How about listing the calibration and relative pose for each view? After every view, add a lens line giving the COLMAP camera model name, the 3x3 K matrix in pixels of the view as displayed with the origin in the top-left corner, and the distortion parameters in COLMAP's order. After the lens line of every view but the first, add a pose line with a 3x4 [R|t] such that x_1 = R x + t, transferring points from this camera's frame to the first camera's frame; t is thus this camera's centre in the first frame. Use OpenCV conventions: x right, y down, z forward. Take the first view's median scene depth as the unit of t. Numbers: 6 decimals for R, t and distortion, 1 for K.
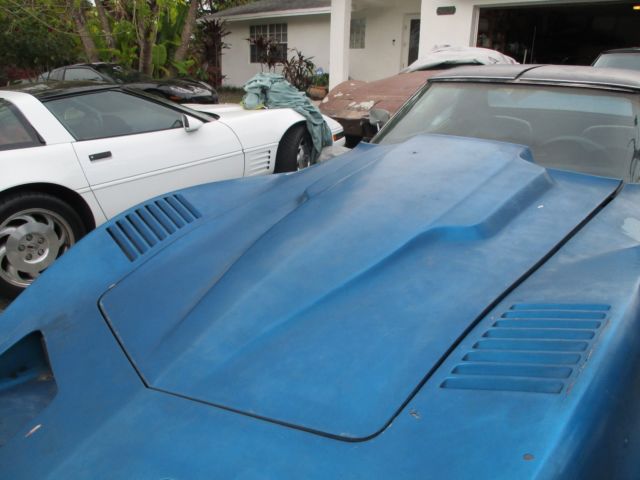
lens RADIAL K [[535.2, 0, 325.0], [0, 535.2, 238.6], [0, 0, 1]] dist [-0.031084, 0.004749]
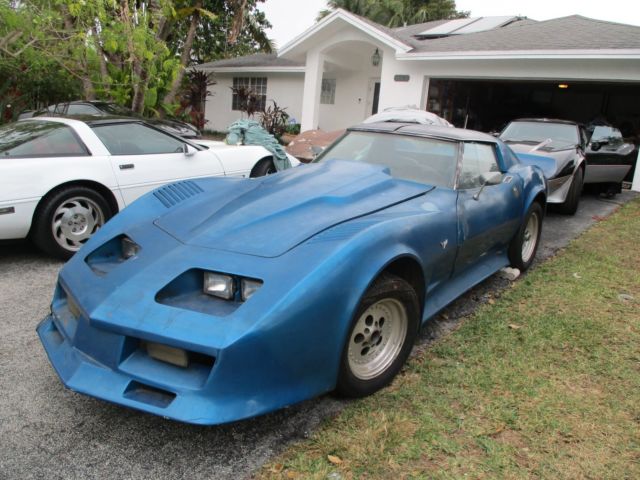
lens RADIAL K [[535.2, 0, 320.1], [0, 535.2, 240.4], [0, 0, 1]] dist [-0.031084, 0.004749]
pose [[0.997406, 0.057273, 0.043605, 0.016326], [-0.053227, 0.994618, -0.088889, 0.046268], [-0.048462, 0.086337, 0.995087, -0.143311]]
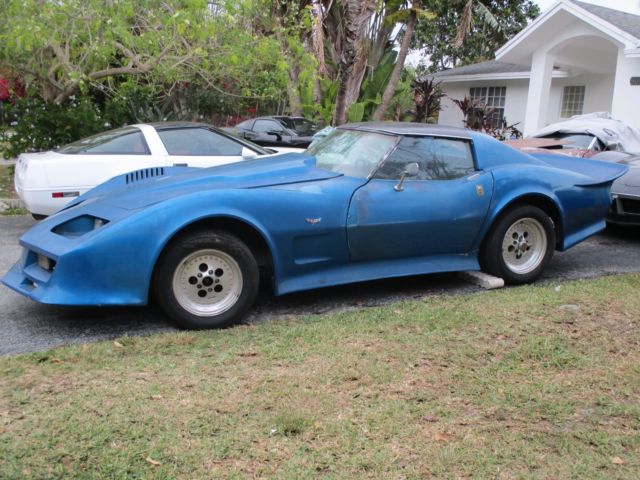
lens RADIAL K [[741.1, 0, 323.3], [0, 741.1, 237.3], [0, 0, 1]] dist [-0.072691, 0.000000]
pose [[0.901646, 0.114542, -0.417031, 0.295832], [-0.184860, 0.973832, -0.132206, 0.087315], [0.390974, 0.196295, 0.899226, -0.257054]]
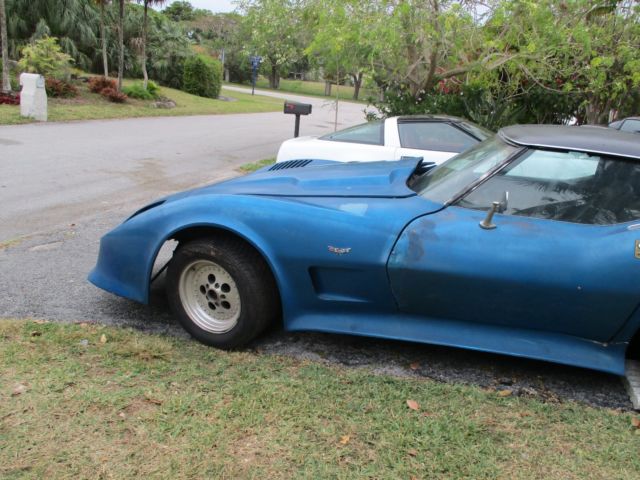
lens RADIAL K [[535.2, 0, 318.5], [0, 535.2, 239.6], [0, 0, 1]] dist [-0.031084, 0.004749]
pose [[0.378621, 0.284688, -0.880681, 0.317009], [-0.357513, 0.922653, 0.144554, -0.019917], [0.853716, 0.260124, 0.451115, 0.025893]]
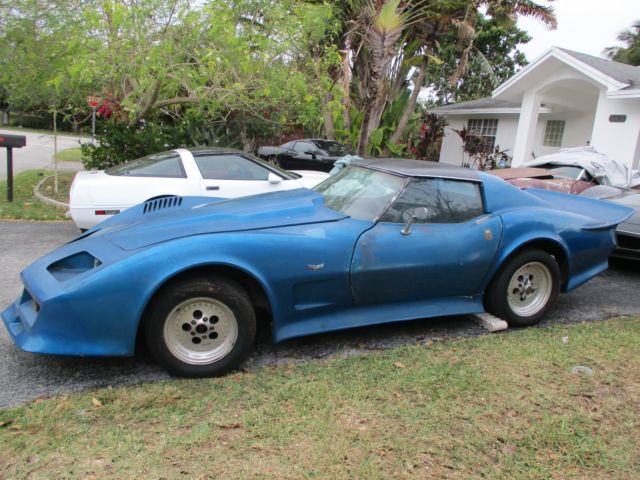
lens RADIAL K [[535.2, 0, 321.4], [0, 535.2, 239.0], [0, 0, 1]] dist [-0.031084, 0.004749]
pose [[0.871287, 0.160950, -0.463631, 0.247212], [-0.227314, 0.969599, -0.090586, 0.030085], [0.434956, 0.184317, 0.881385, -0.133698]]
